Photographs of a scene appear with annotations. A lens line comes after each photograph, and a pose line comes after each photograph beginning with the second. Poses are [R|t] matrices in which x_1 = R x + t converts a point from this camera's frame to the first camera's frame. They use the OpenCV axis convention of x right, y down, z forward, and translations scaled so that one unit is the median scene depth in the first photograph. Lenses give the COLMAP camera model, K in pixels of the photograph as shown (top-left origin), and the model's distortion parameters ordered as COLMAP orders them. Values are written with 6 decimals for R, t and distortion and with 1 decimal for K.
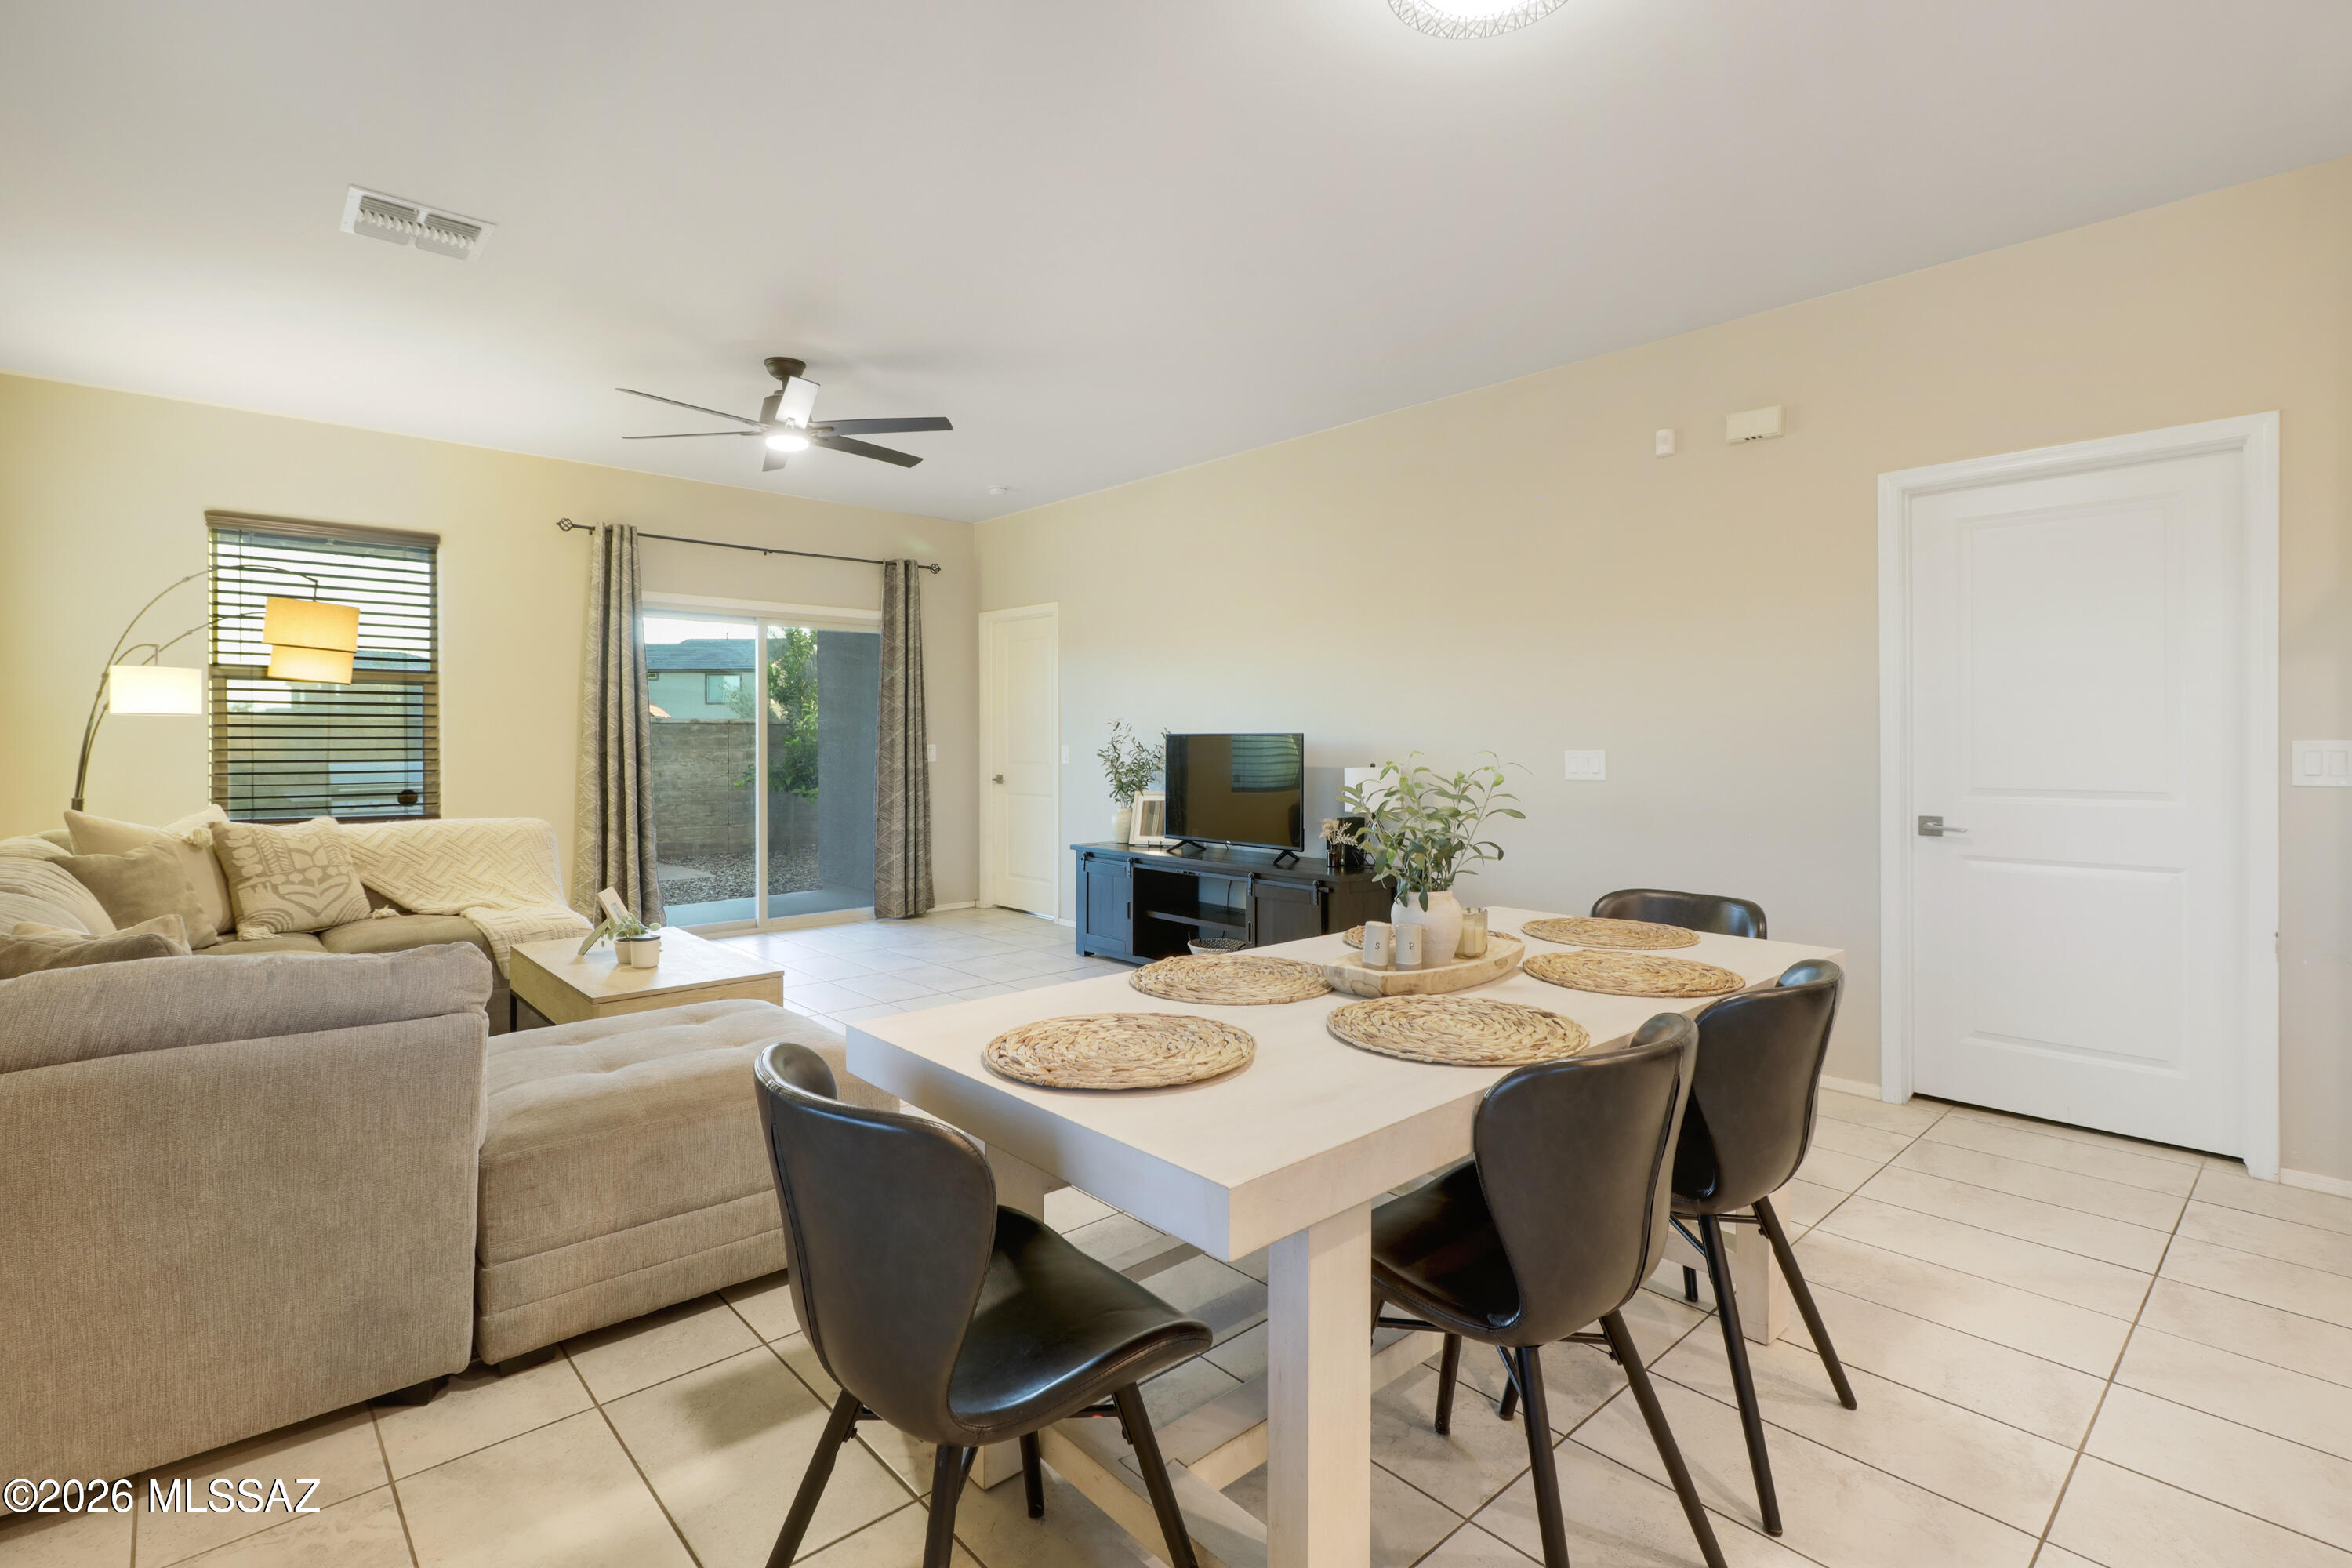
lens RADIAL K [[1102.2, 0, 1152.4], [0, 1102.2, 744.3], [0, 0, 1]] dist [0.000951, -0.001908]
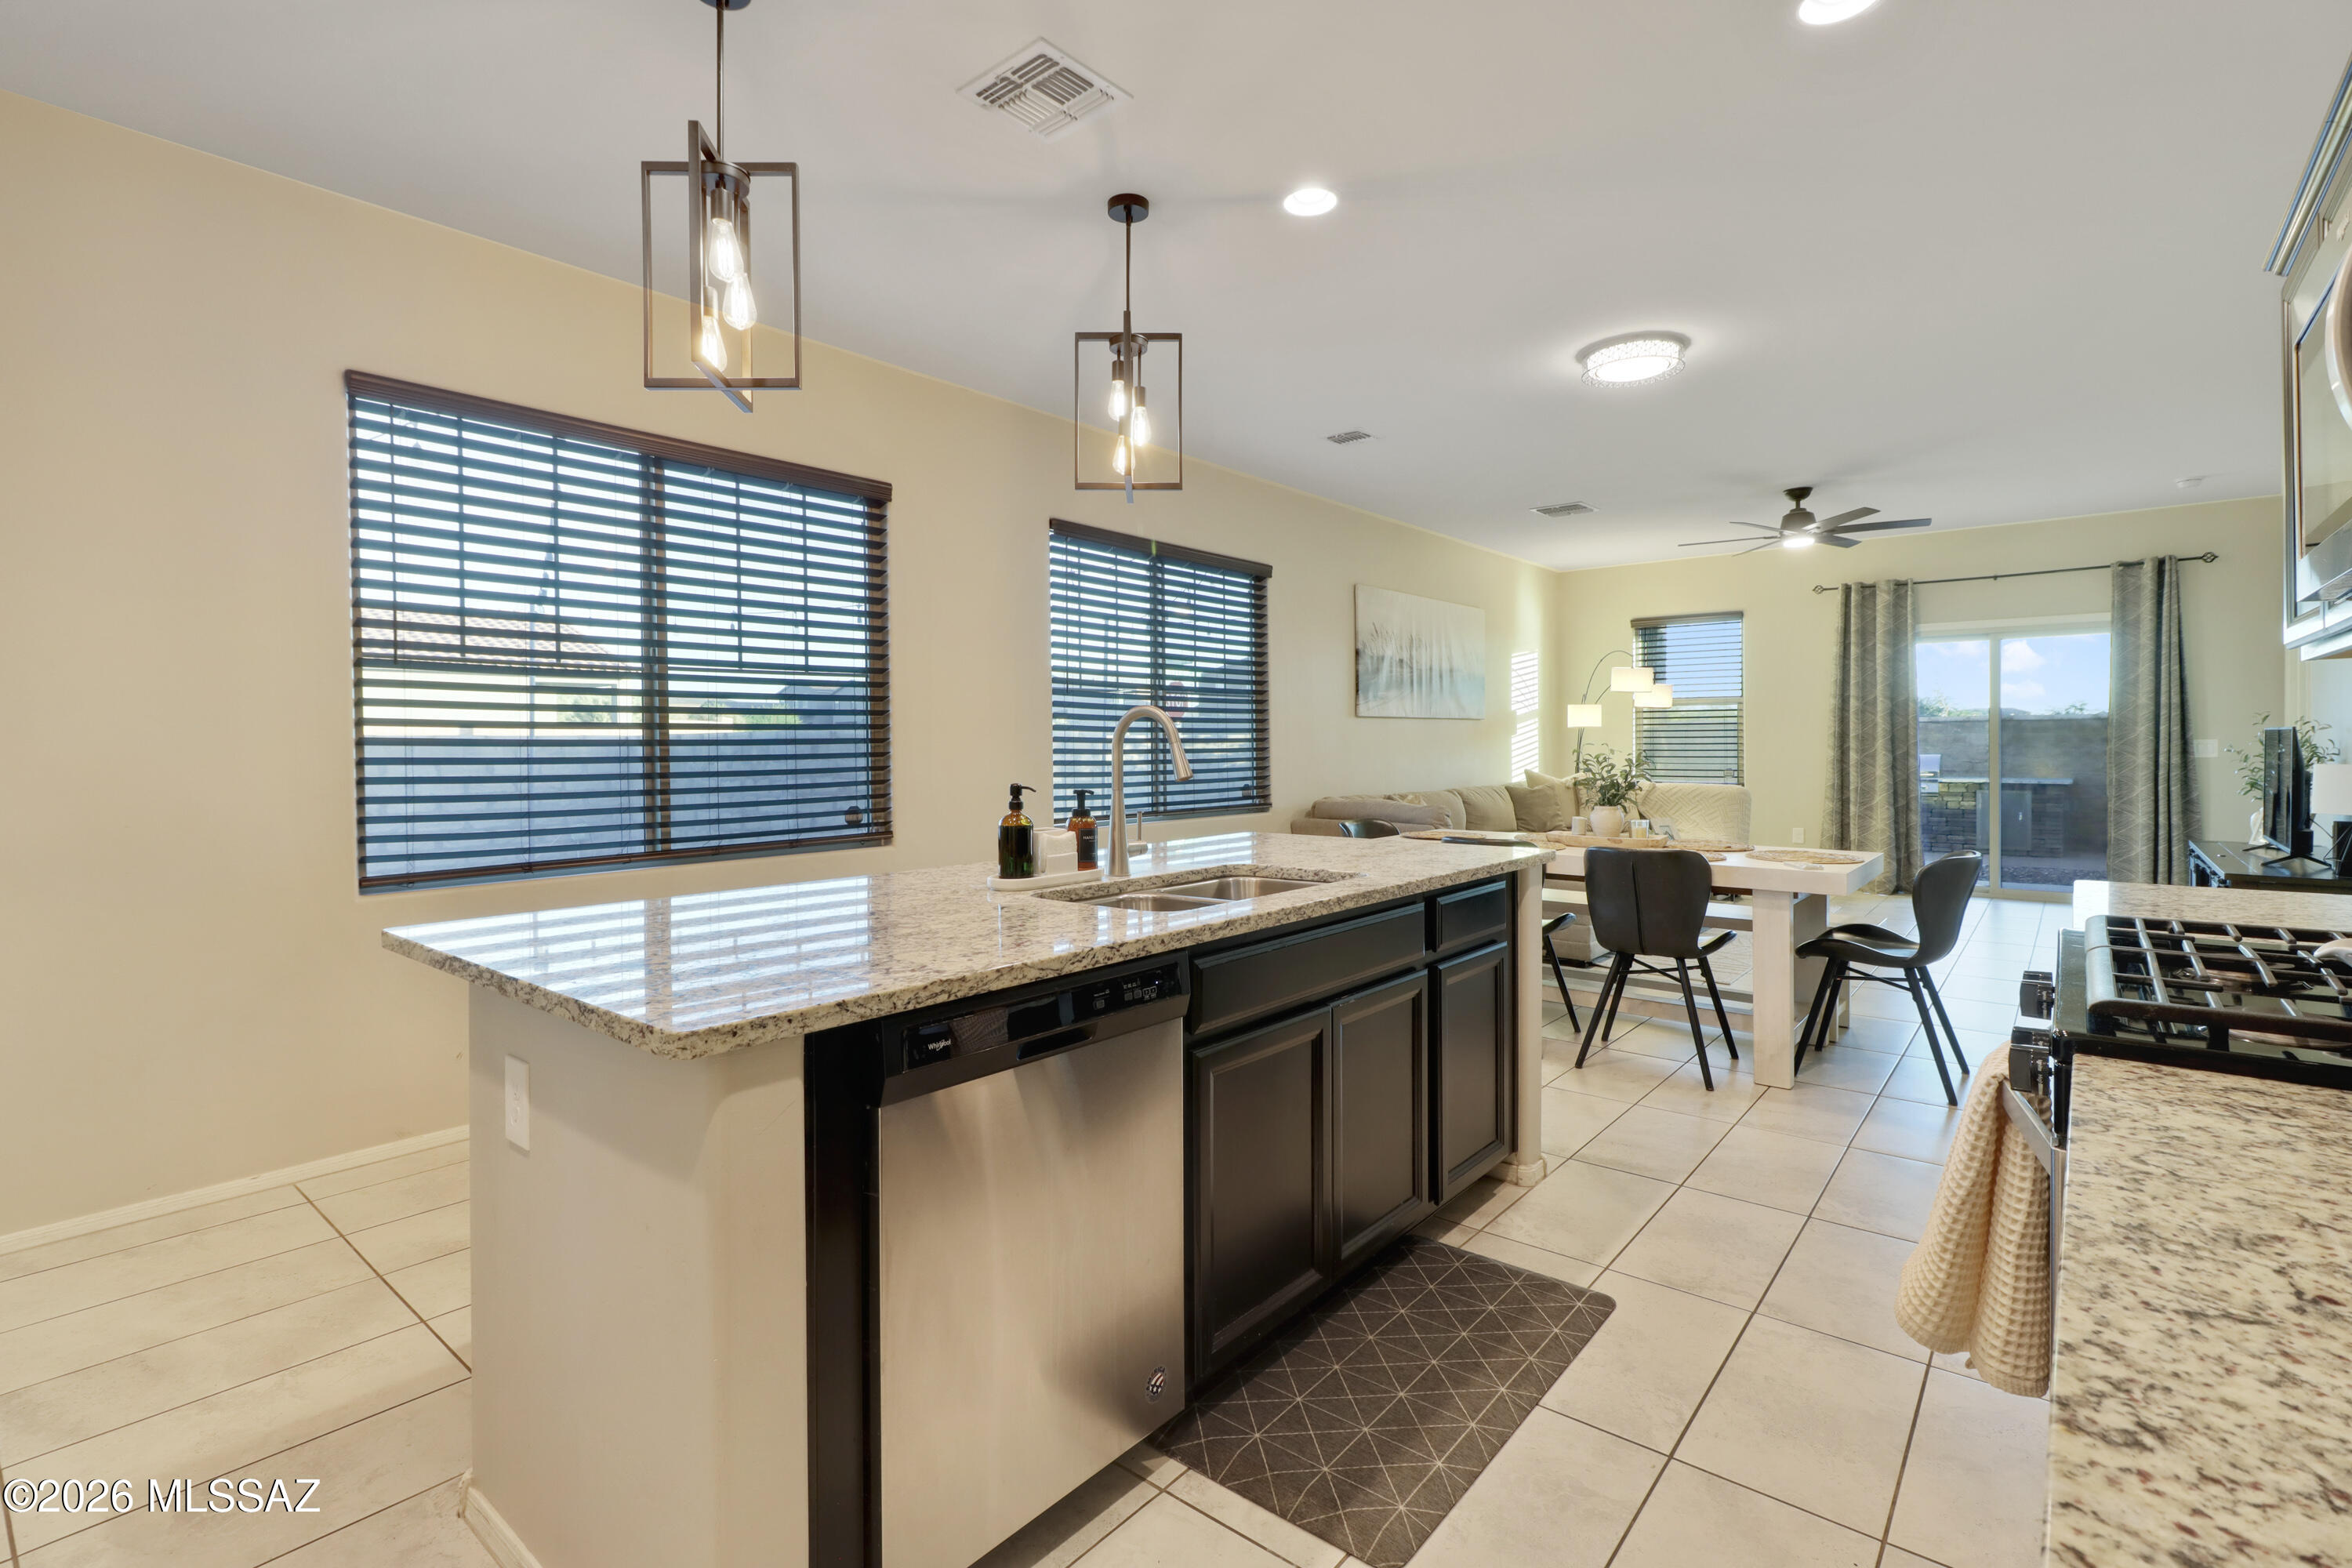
lens RADIAL K [[1102.2, 0, 1192.3], [0, 1102.2, 760.1], [0, 0, 1]] dist [0.000951, -0.001908]
pose [[0.145504, 0.015060, -0.989243, 0.775268], [0.003474, 0.999870, 0.015733, -0.000702], [0.989352, -0.005726, 0.145433, -0.028094]]
